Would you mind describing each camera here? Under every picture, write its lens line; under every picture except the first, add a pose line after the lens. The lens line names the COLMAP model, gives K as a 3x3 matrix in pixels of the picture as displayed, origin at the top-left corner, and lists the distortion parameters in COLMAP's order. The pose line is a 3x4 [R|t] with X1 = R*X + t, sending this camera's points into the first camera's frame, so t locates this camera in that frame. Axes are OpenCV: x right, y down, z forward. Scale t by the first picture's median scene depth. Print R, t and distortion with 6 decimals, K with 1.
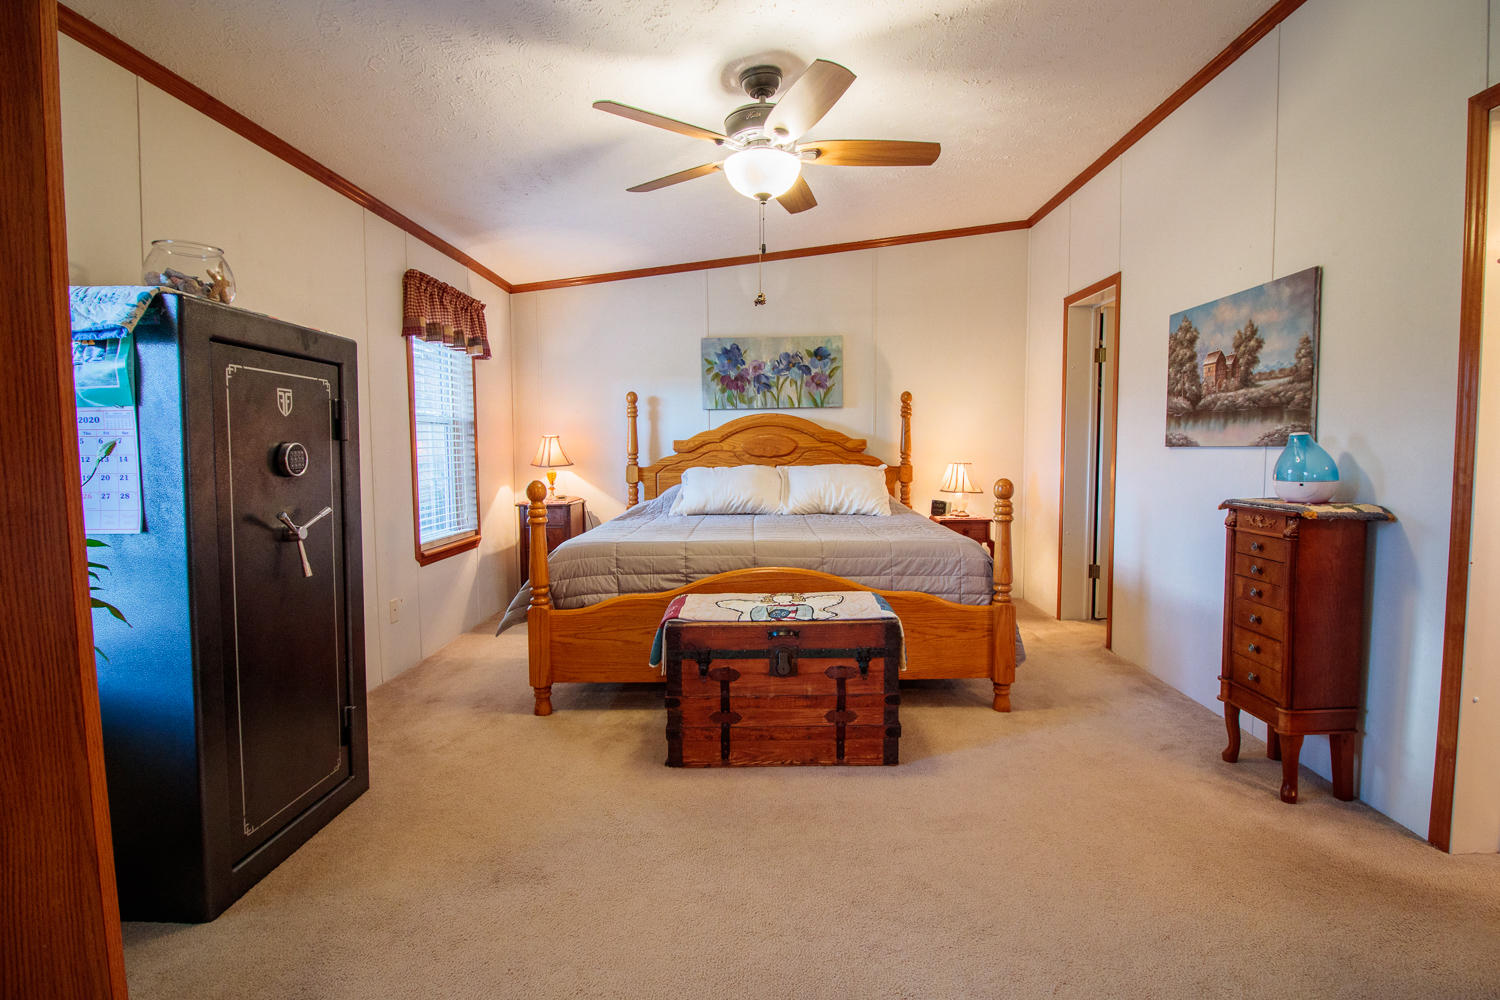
lens RADIAL K [[696.0, 0, 751.8], [0, 696.0, 487.1], [0, 0, 1]] dist [-0.000166, -0.012311]
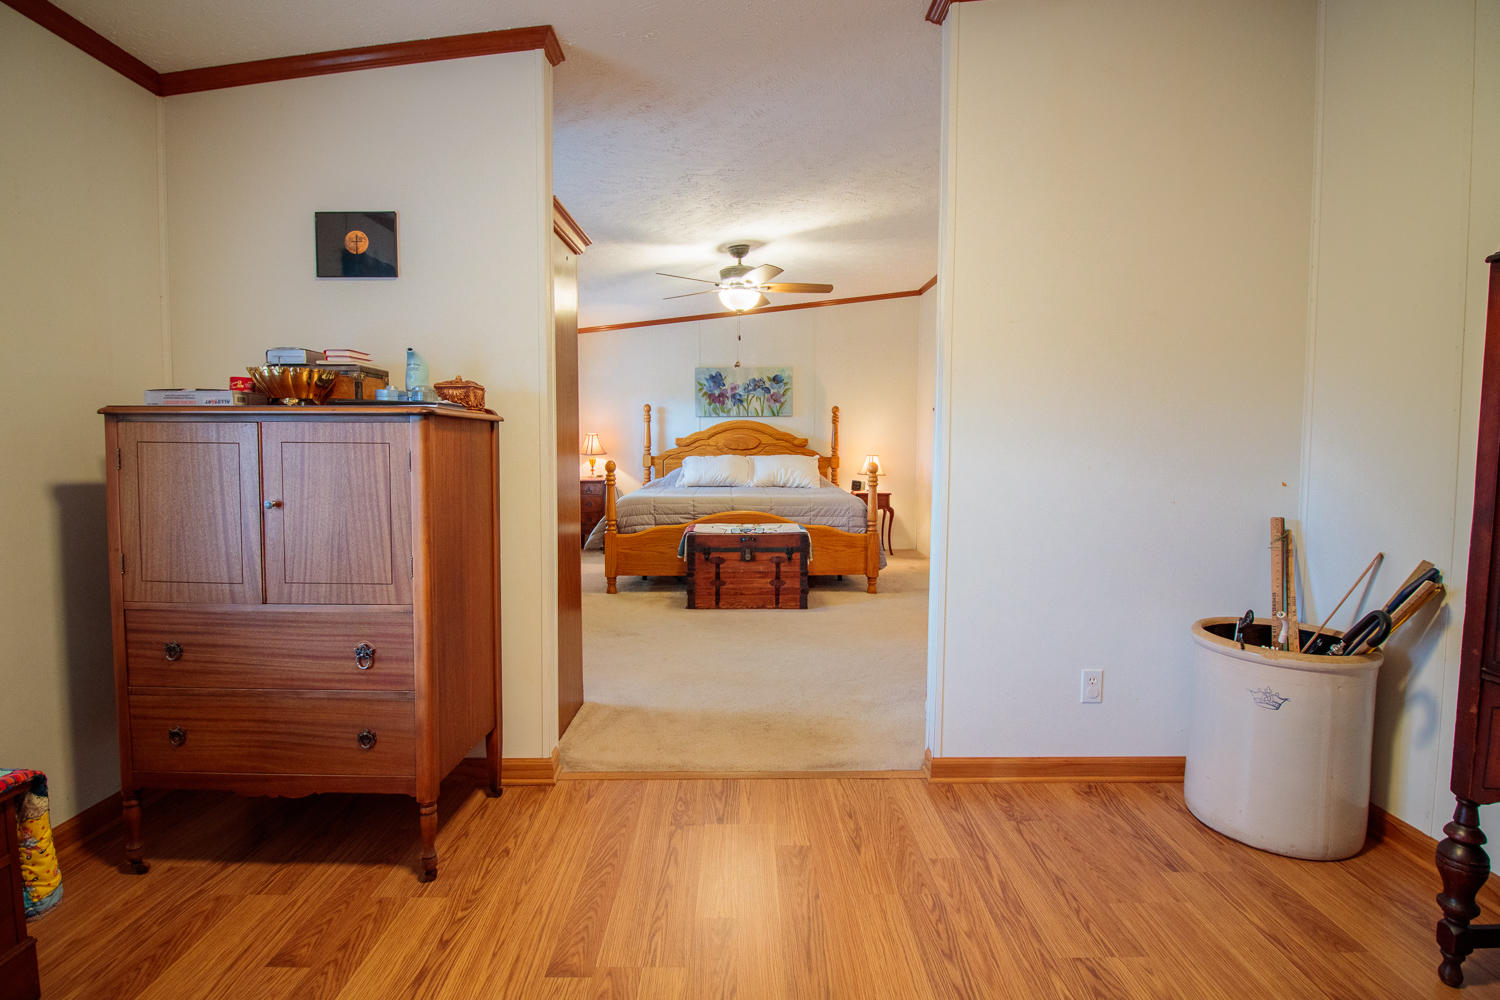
lens RADIAL K [[696.0, 0, 751.8], [0, 696.0, 487.1], [0, 0, 1]] dist [-0.000166, -0.012311]
pose [[0.999137, 0.007429, 0.040867, -0.020144], [-0.007621, 0.999961, 0.004542, 0.046586], [-0.040832, -0.004849, 0.999154, -0.764917]]
